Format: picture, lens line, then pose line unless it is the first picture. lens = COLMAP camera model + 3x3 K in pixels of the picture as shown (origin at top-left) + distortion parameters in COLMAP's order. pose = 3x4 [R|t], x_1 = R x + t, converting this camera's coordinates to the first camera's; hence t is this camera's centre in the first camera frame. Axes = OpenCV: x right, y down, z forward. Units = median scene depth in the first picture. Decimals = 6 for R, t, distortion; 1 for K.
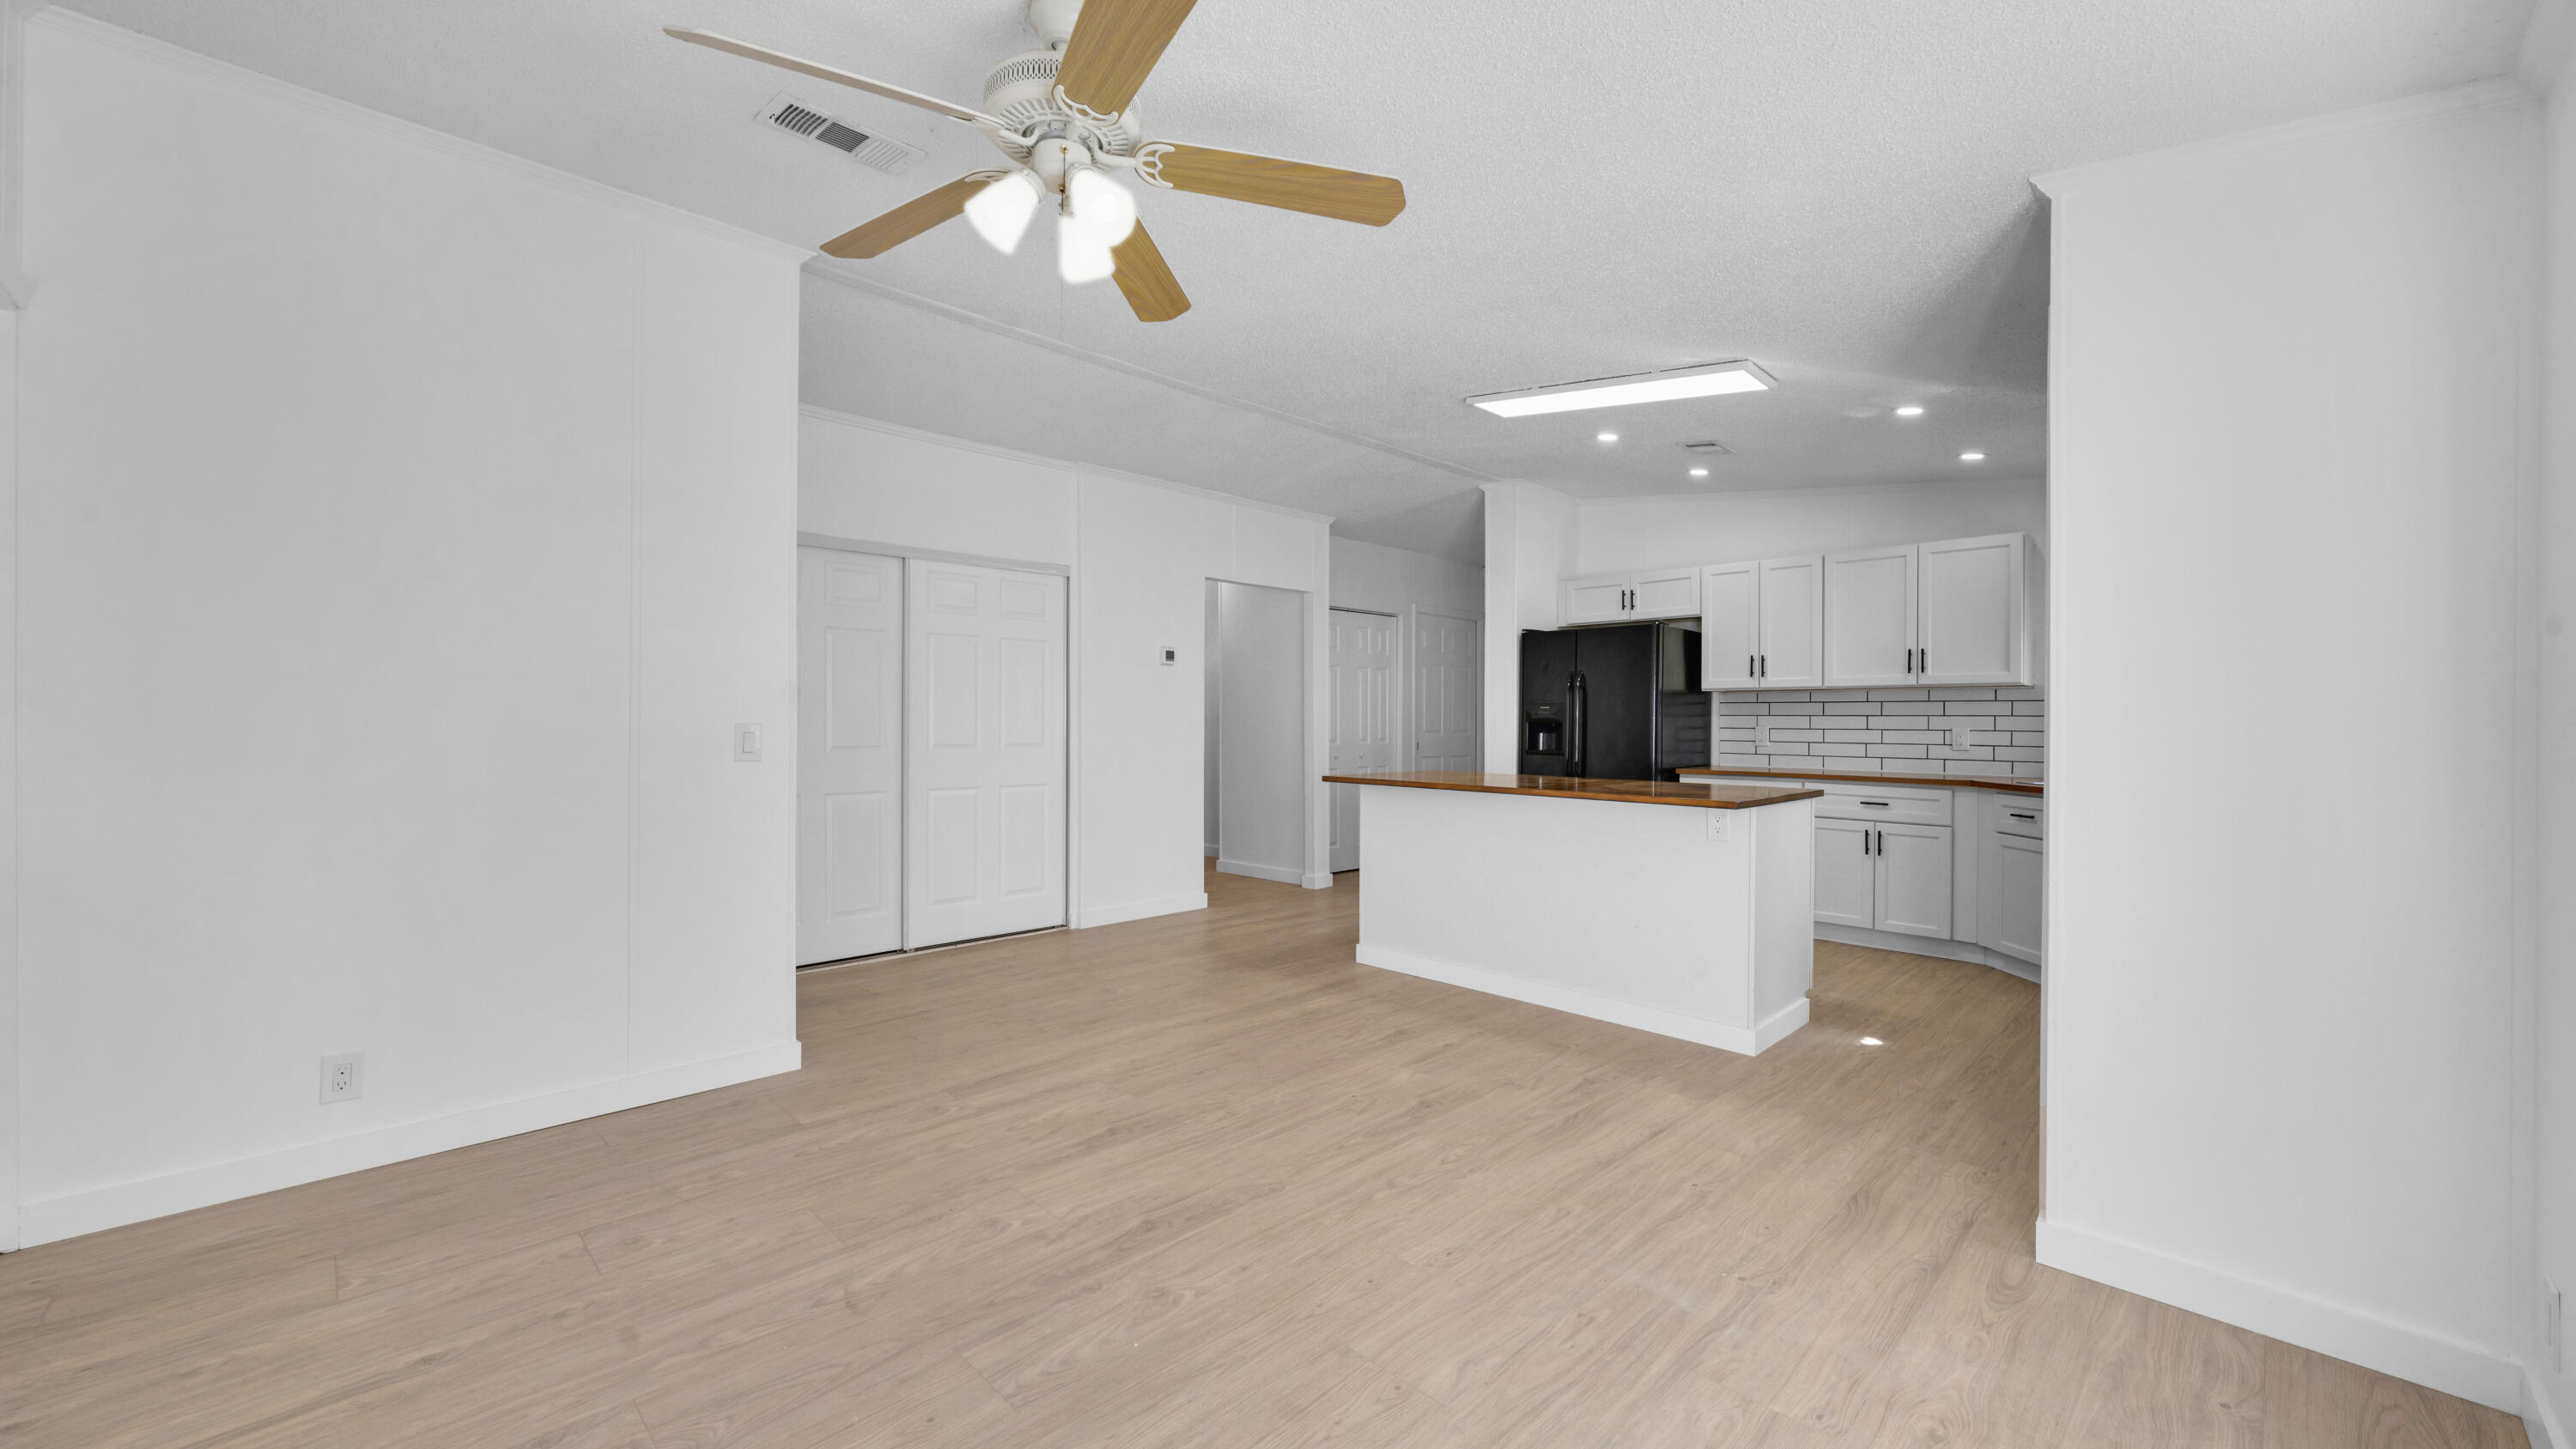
lens RADIAL K [[1020.5, 0, 1273.4], [0, 1020.5, 722.9], [0, 0, 1]] dist [-0.000230, -0.000026]
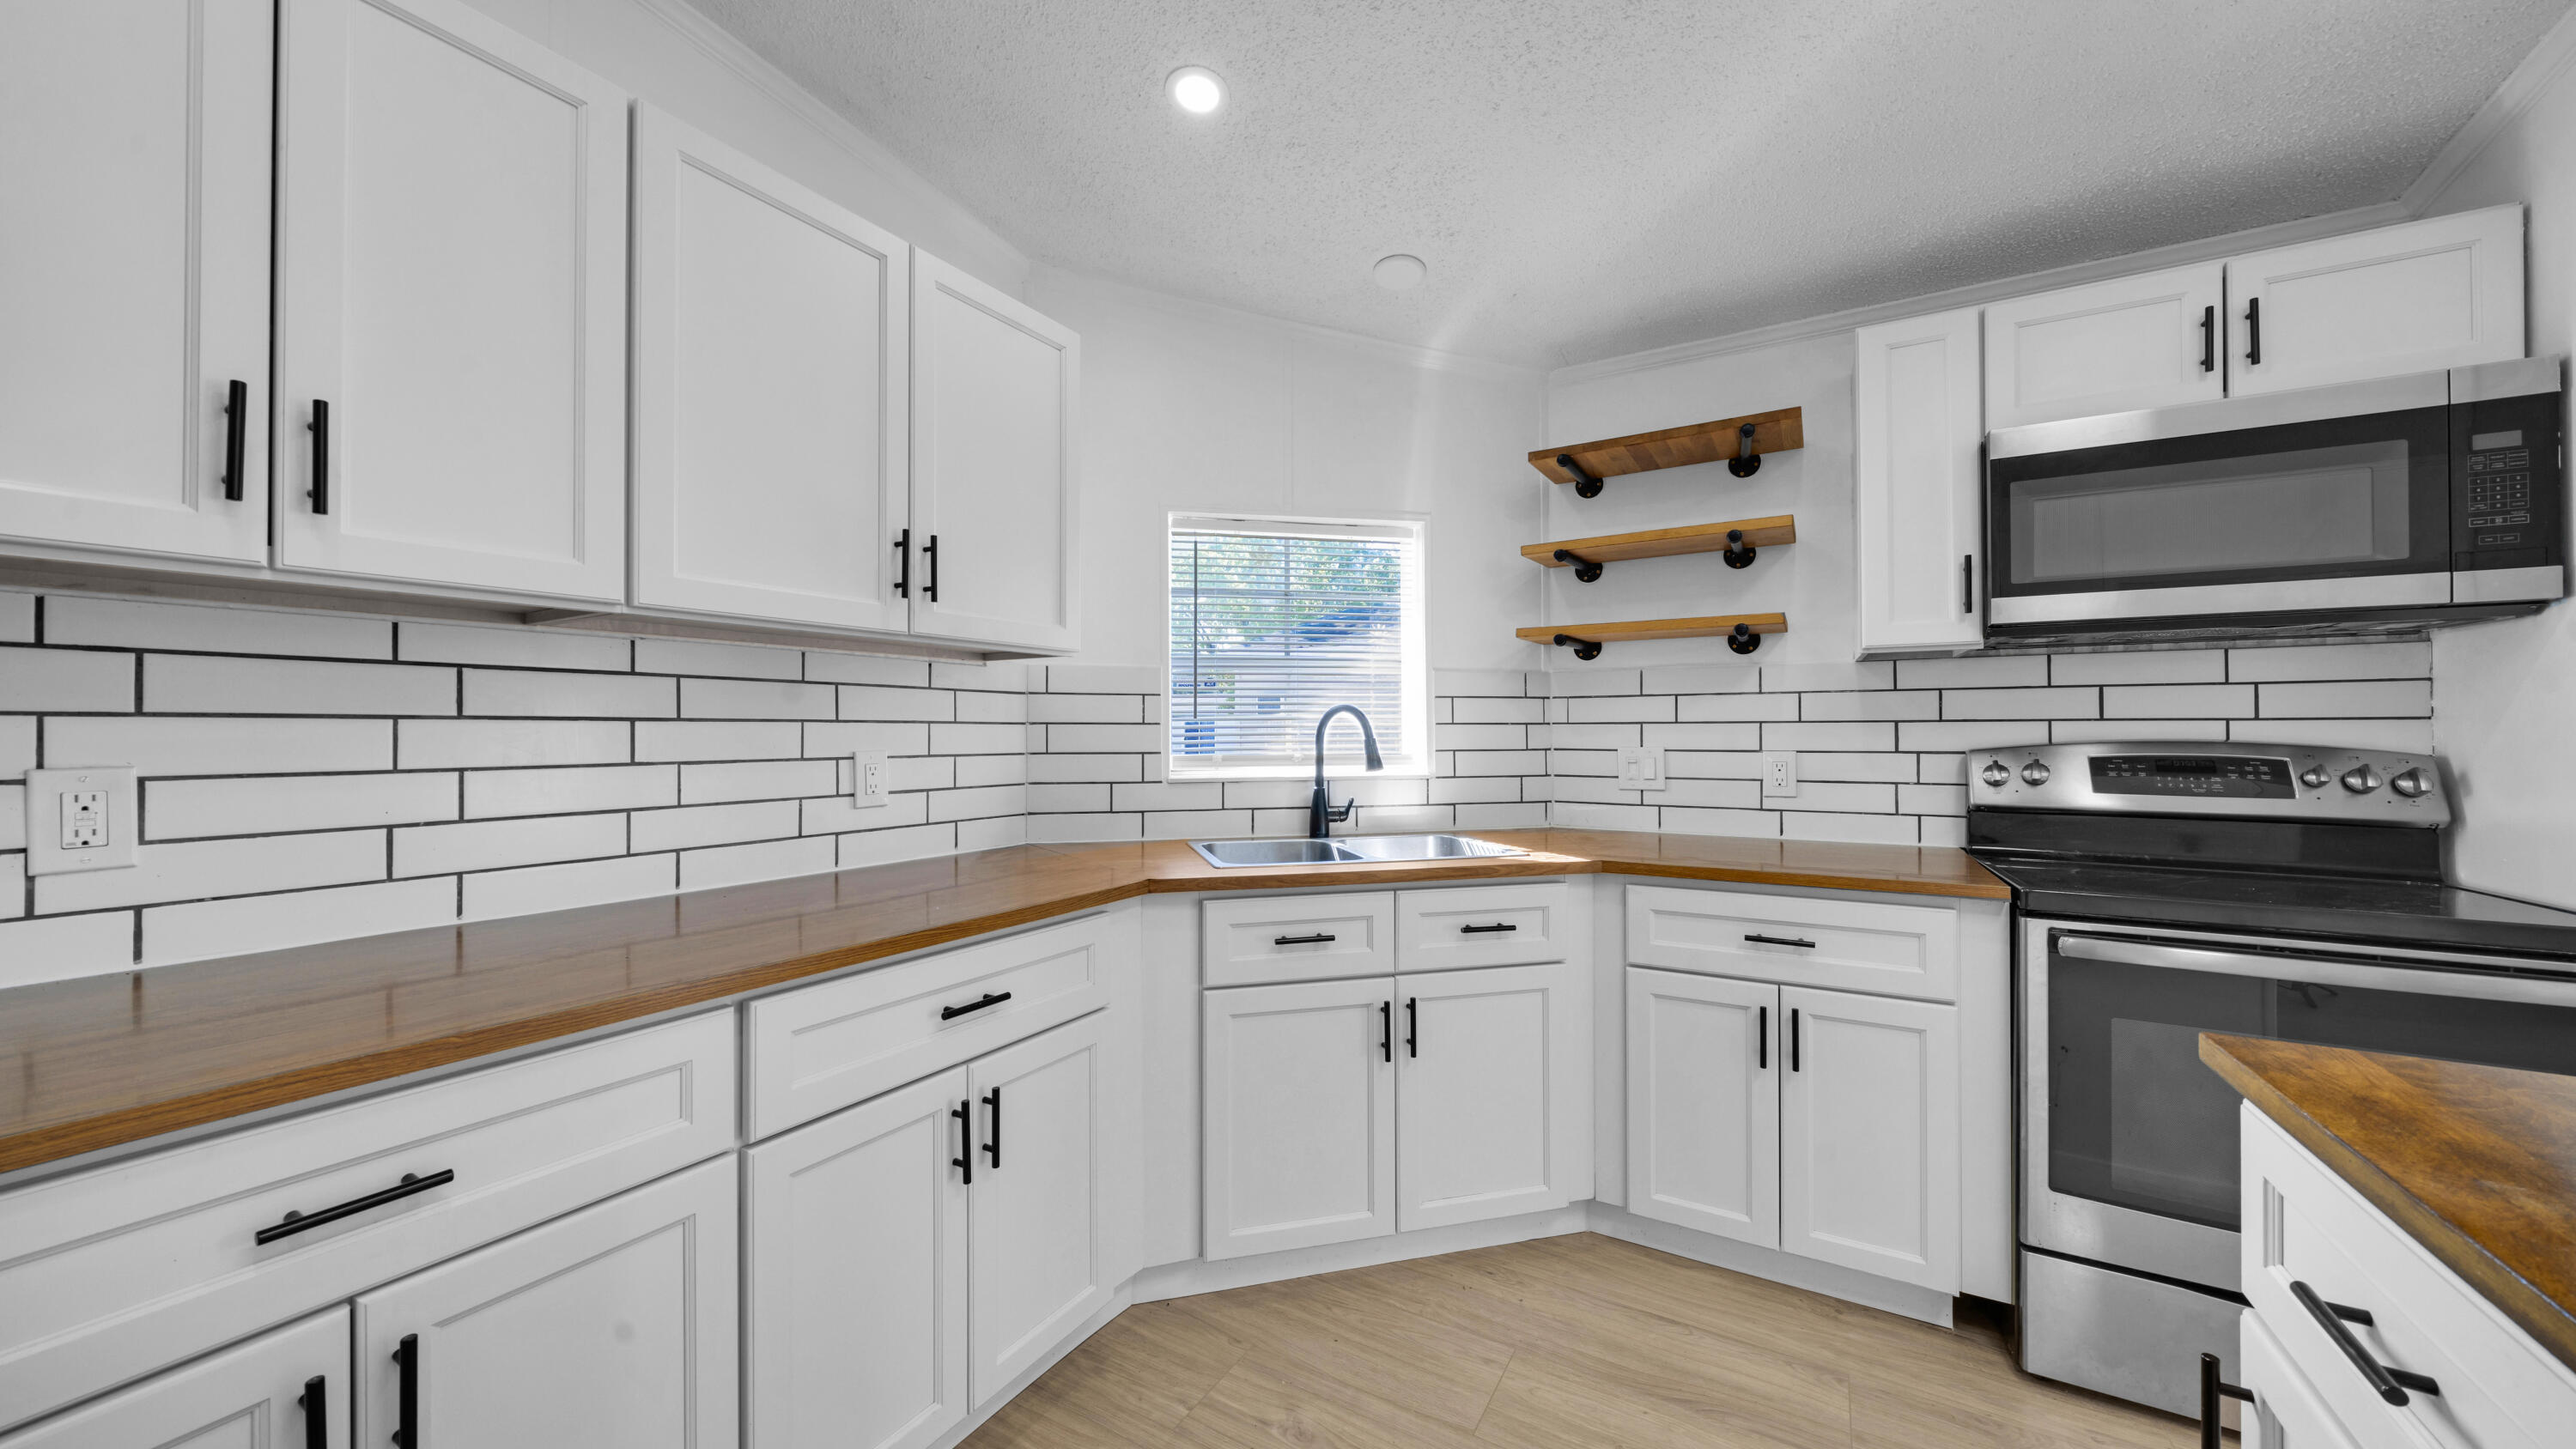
lens RADIAL K [[882.3, 0, 1300.9], [0, 882.3, 724.9], [0, 0, 1]] dist [-0.003042, -0.000236]
pose [[-0.259397, 0.001775, 0.965769, 0.292749], [0.004477, 0.999990, -0.000635, -0.004642], [-0.965761, 0.004159, -0.259402, 0.929481]]
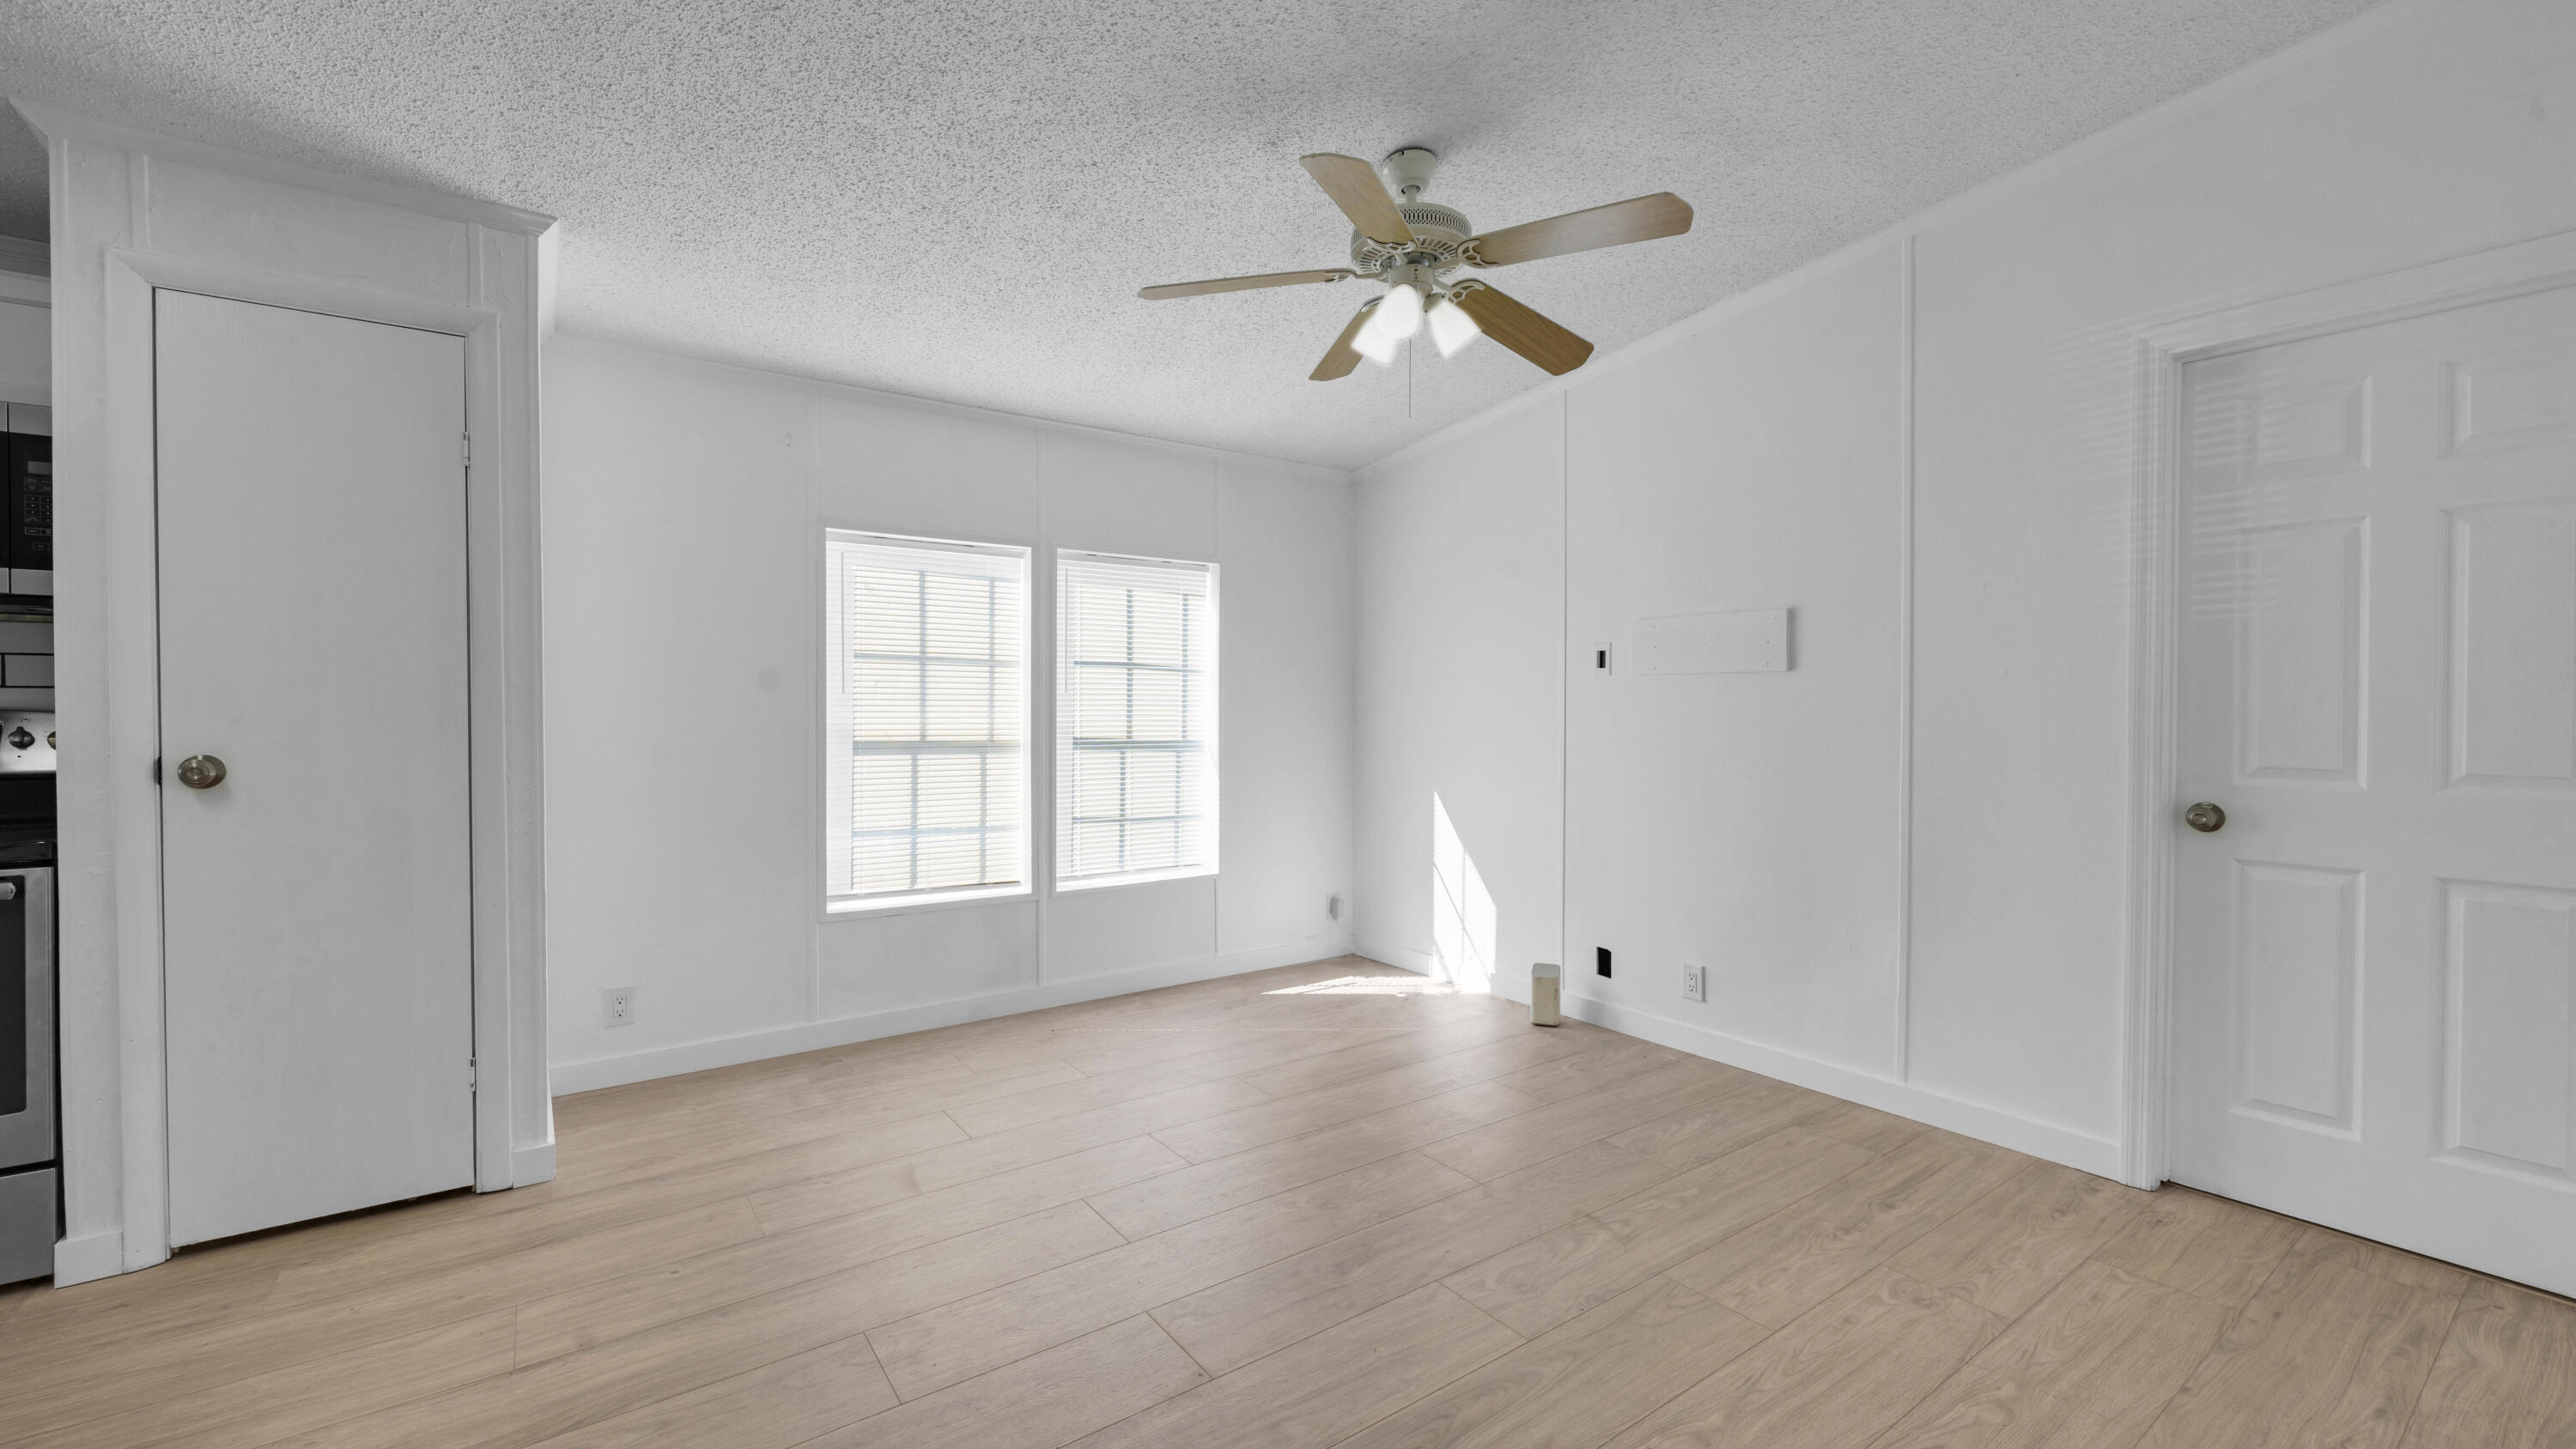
lens RADIAL K [[1020.5, 0, 1260.2], [0, 1020.5, 719.7], [0, 0, 1]] dist [-0.000230, -0.000026]
pose [[-0.986322, -0.011357, 0.164439, -0.084842], [-0.008436, 0.999794, 0.018455, -0.003724], [-0.164614, 0.016815, -0.986215, 0.821394]]
